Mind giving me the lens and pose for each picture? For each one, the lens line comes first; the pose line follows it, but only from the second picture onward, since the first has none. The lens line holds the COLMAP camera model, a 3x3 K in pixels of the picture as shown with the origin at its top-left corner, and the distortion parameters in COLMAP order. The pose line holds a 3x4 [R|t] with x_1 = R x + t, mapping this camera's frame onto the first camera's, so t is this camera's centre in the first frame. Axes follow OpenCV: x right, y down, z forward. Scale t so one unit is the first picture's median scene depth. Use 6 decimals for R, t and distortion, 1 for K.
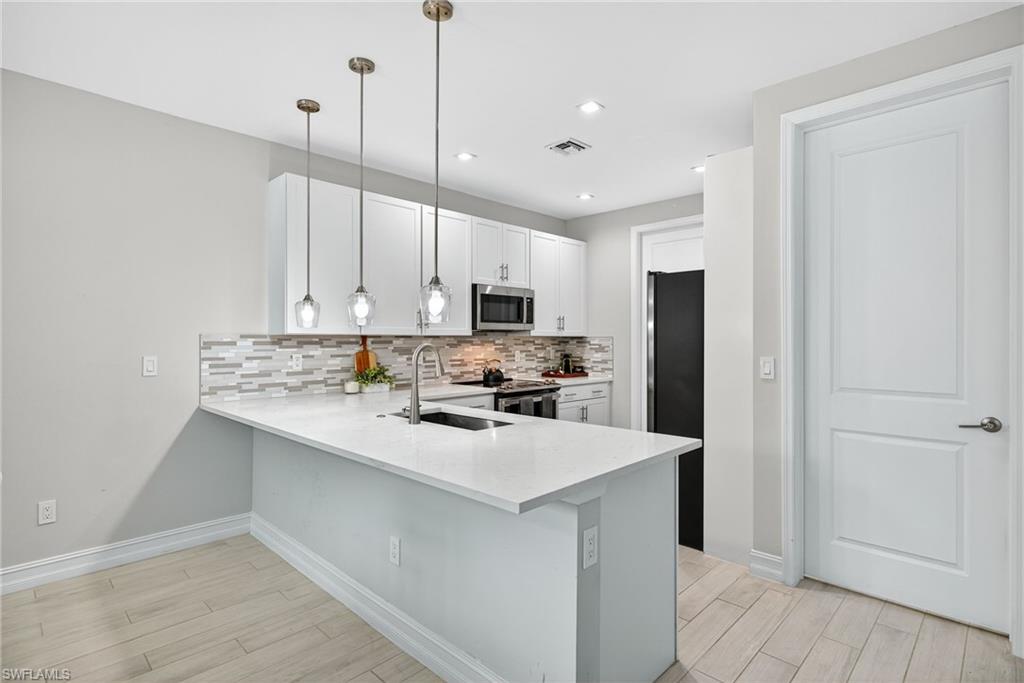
lens RADIAL K [[492.6, 0, 505.7], [0, 492.6, 342.5], [0, 0, 1]] dist [-0.001205, -0.000160]
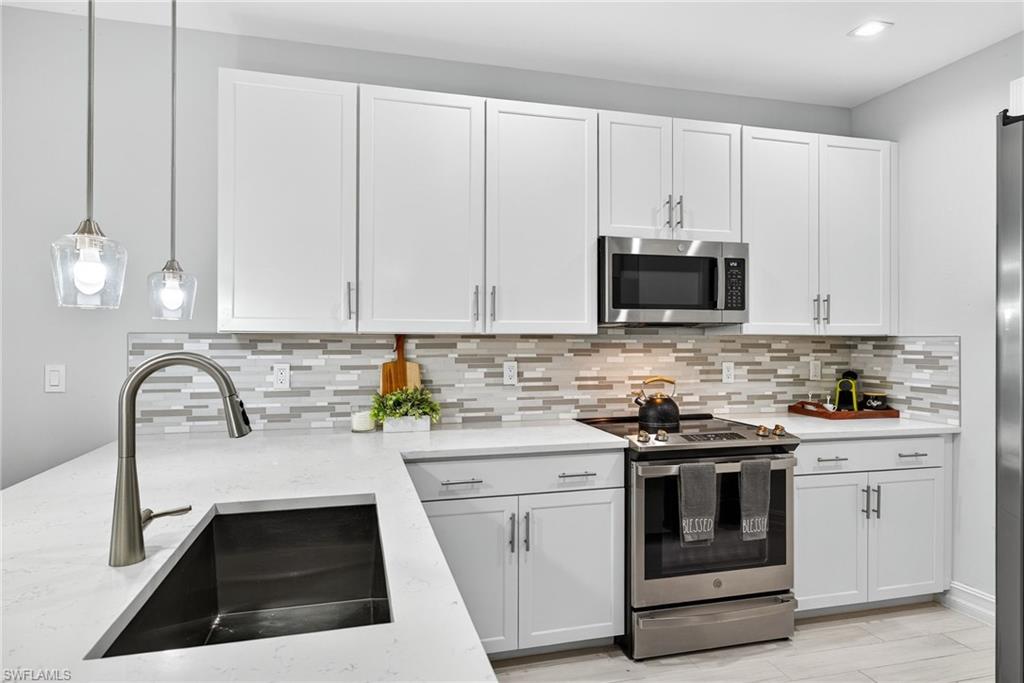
lens RADIAL K [[561.9, 0, 515.5], [0, 561.9, 338.6], [0, 0, 1]] dist [0.002026, 0.000348]
pose [[0.857734, 0.000651, -0.514094, 0.155749], [-0.005280, 0.999958, -0.007544, -0.003952], [0.514067, 0.009185, 0.857701, 0.402296]]
